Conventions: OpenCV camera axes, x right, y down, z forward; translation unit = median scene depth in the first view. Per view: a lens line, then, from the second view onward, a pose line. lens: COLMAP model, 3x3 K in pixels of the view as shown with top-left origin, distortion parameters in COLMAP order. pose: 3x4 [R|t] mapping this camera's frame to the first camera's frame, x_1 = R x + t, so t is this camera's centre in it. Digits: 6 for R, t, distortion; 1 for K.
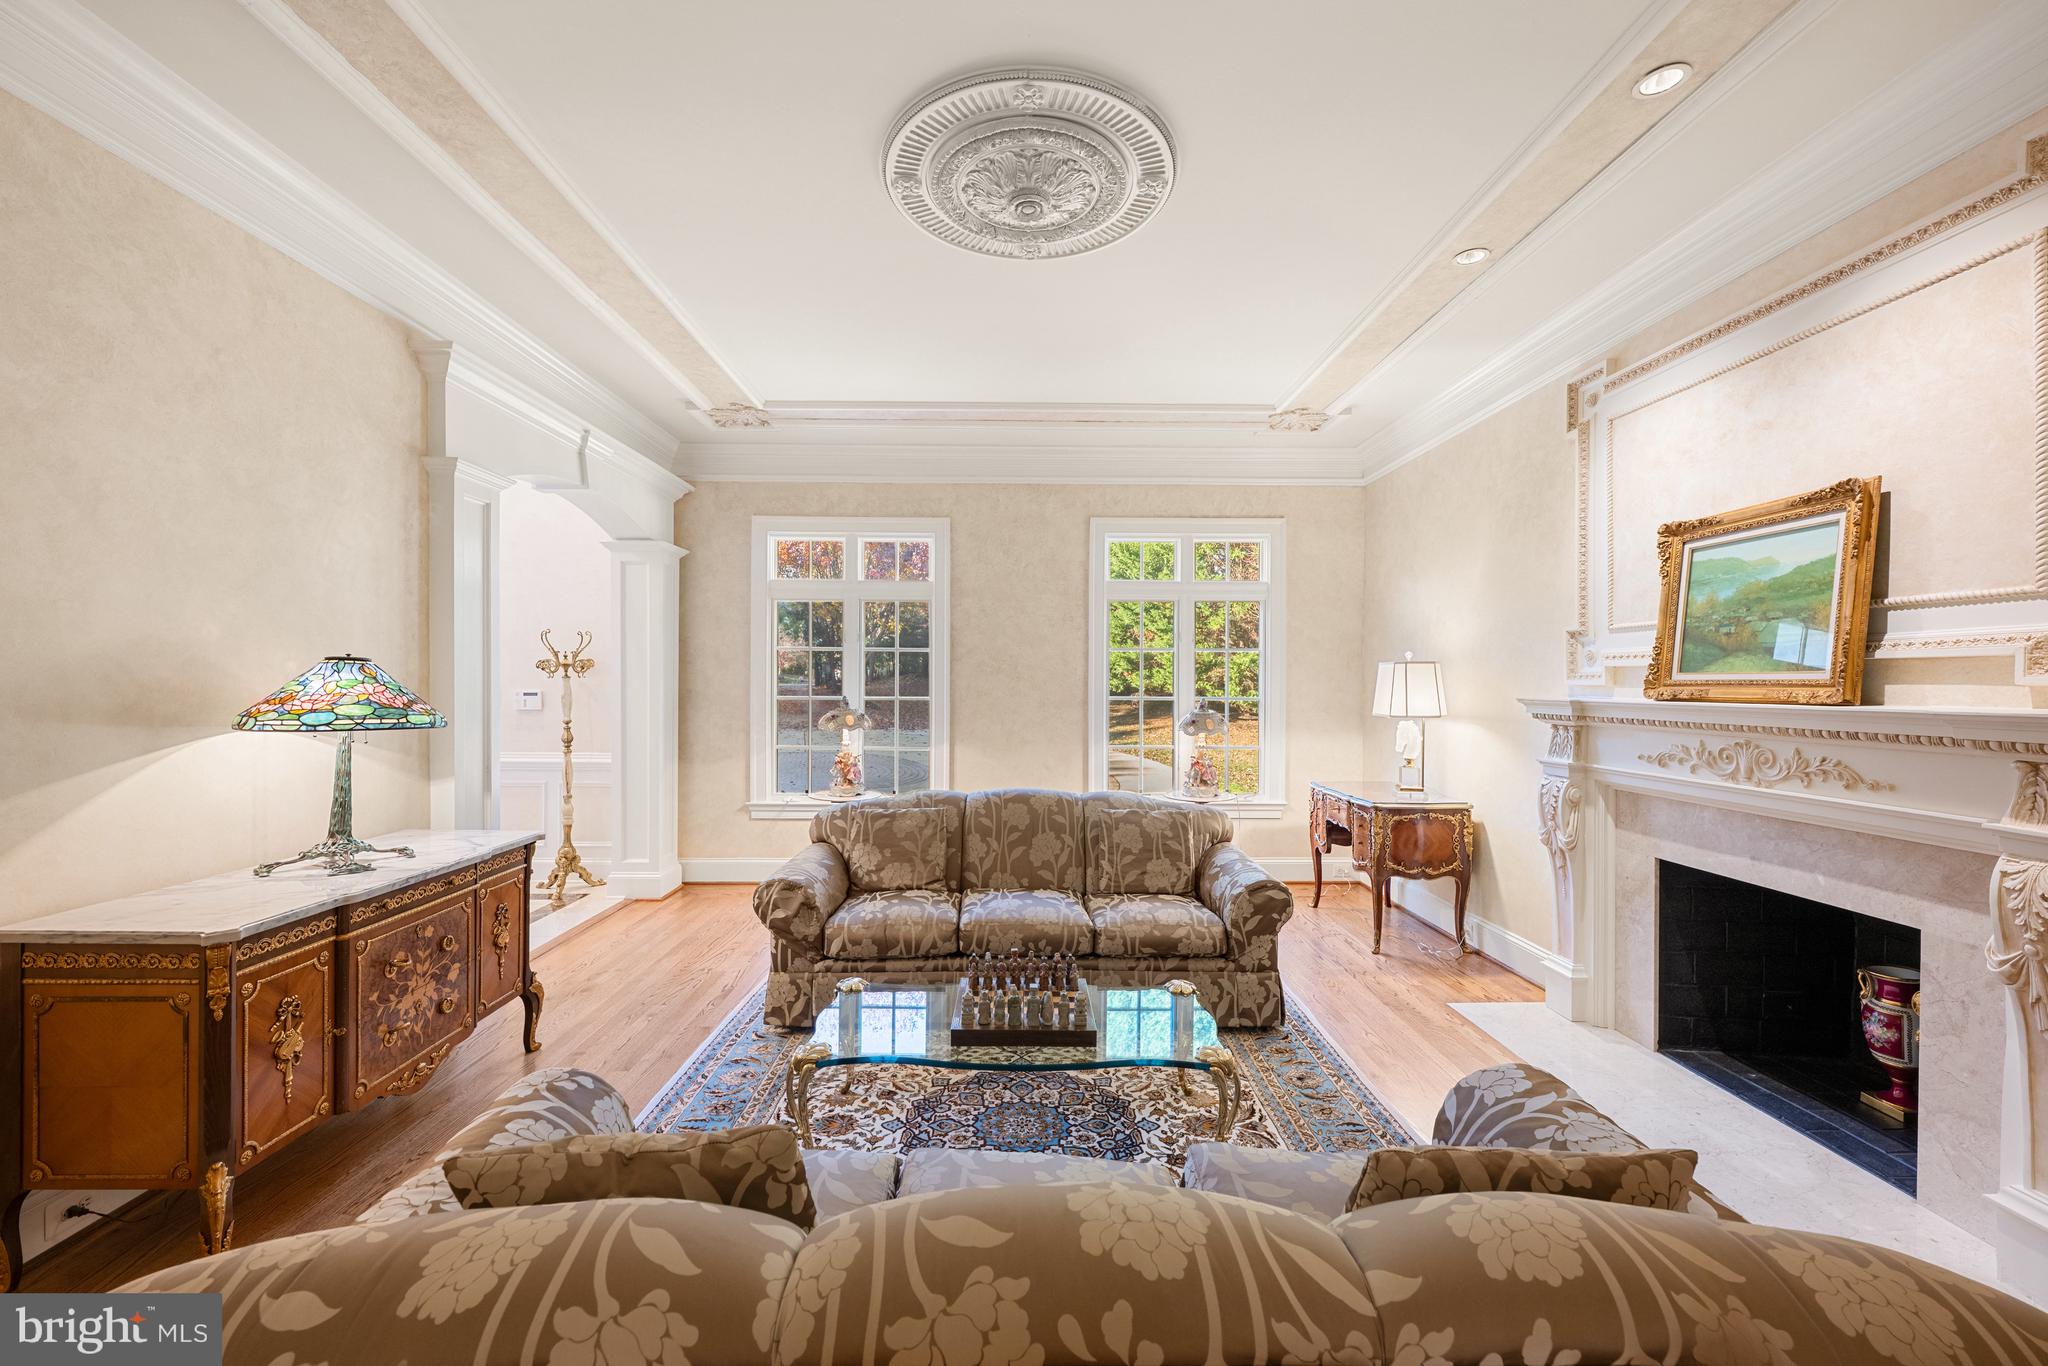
lens RADIAL K [[811.8, 0, 1017.4], [0, 811.8, 675.7], [0, 0, 1]] dist [-0.001058, -0.000217]
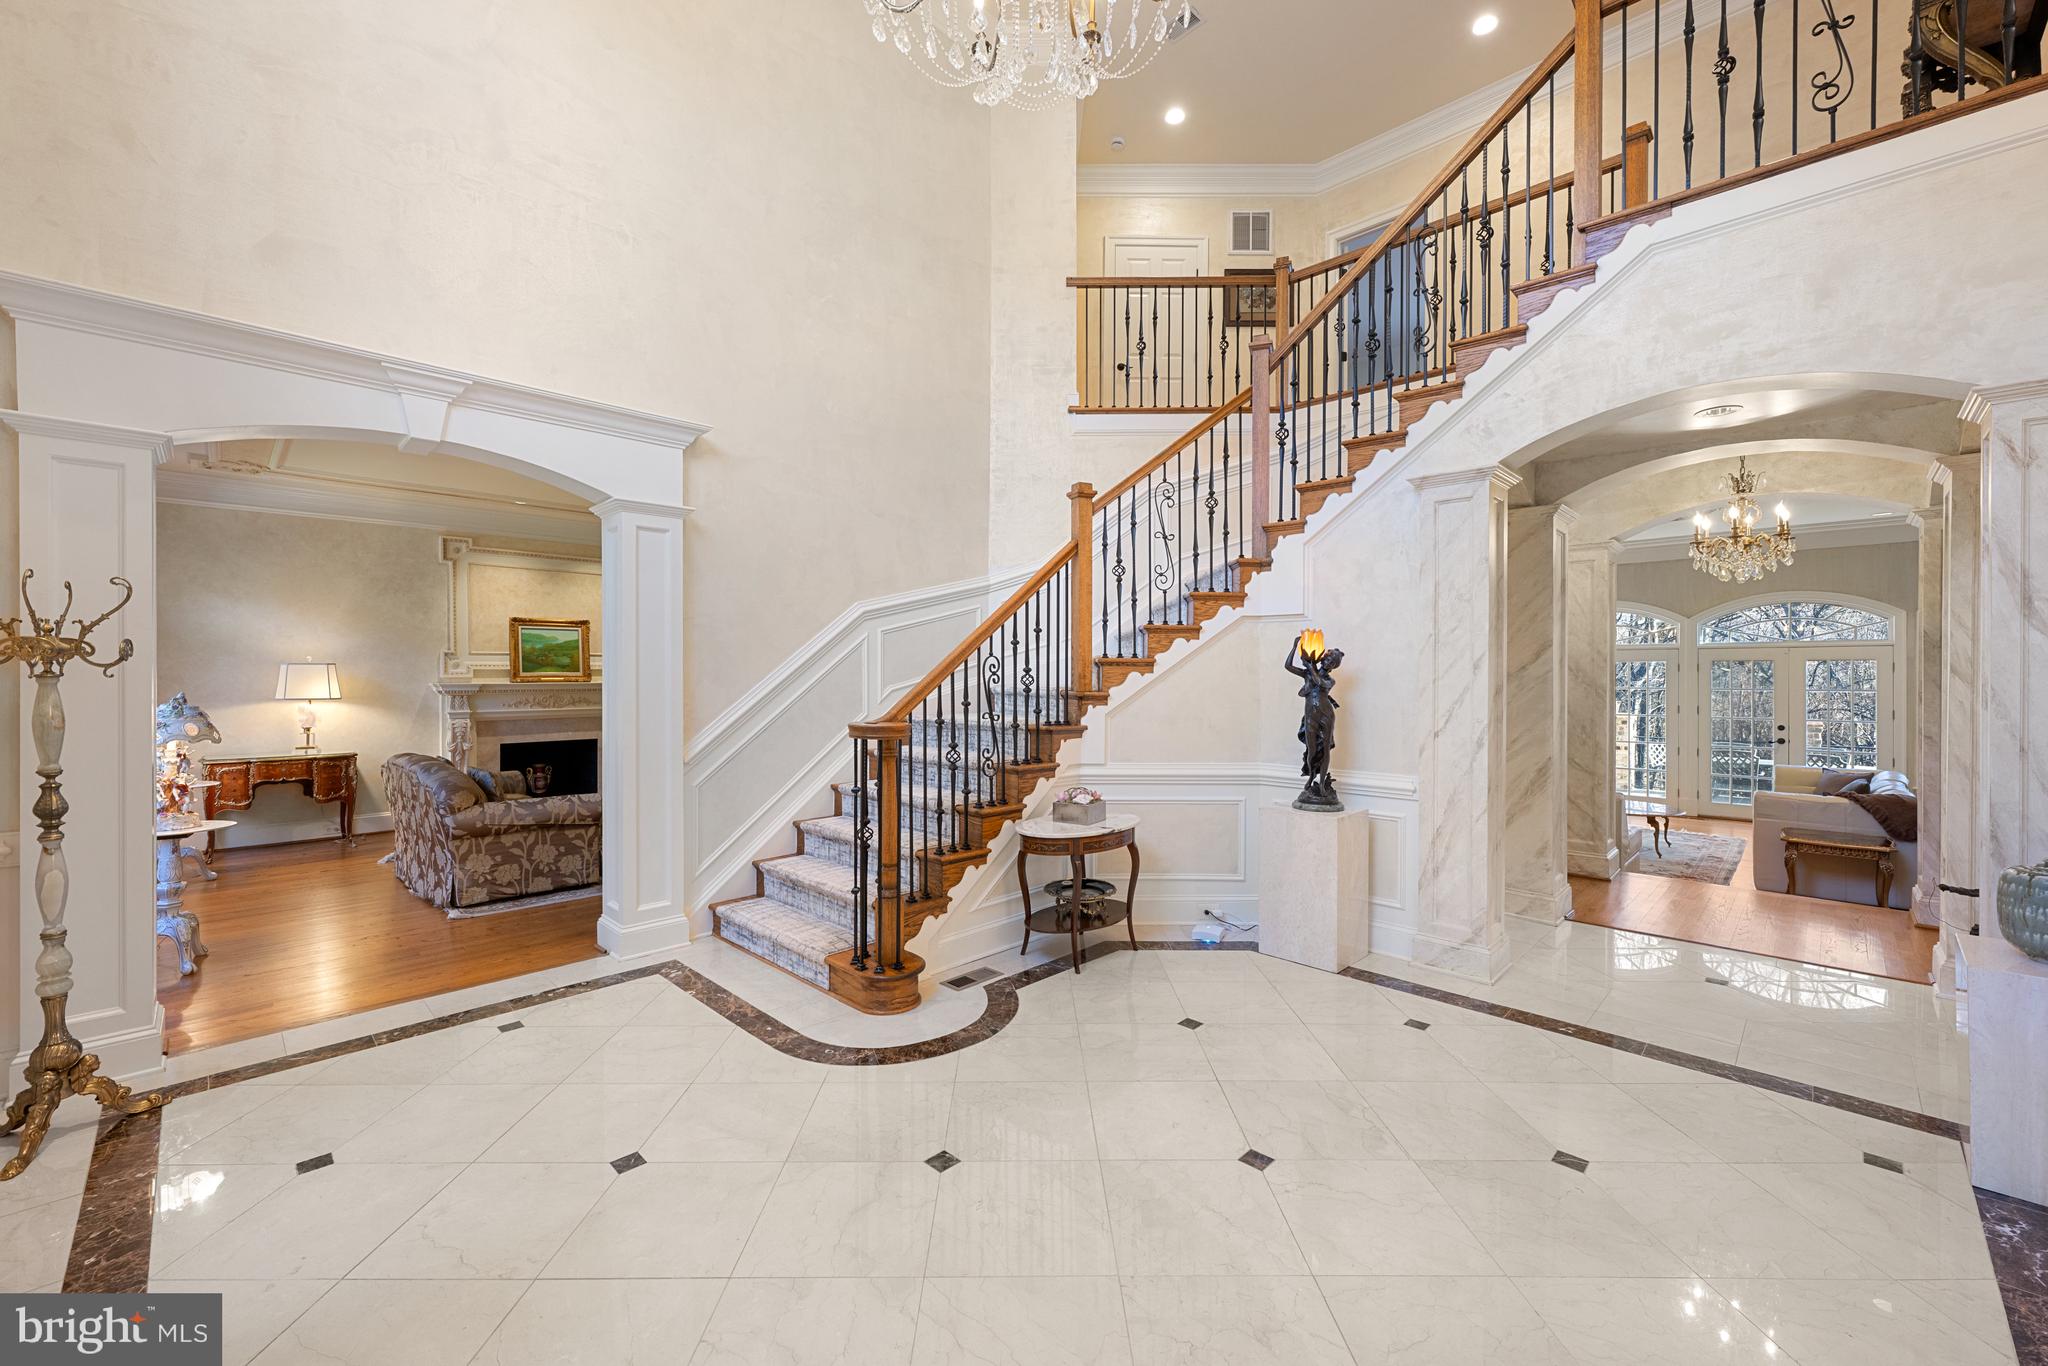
lens RADIAL K [[811.8, 0, 1017.4], [0, 811.8, 675.7], [0, 0, 1]] dist [-0.001058, -0.000217]
pose [[-0.696811, -0.004086, 0.717243, -2.234006], [-0.006255, 0.999980, -0.000380, -0.002532], [-0.717227, -0.004751, -0.696823, 1.632573]]
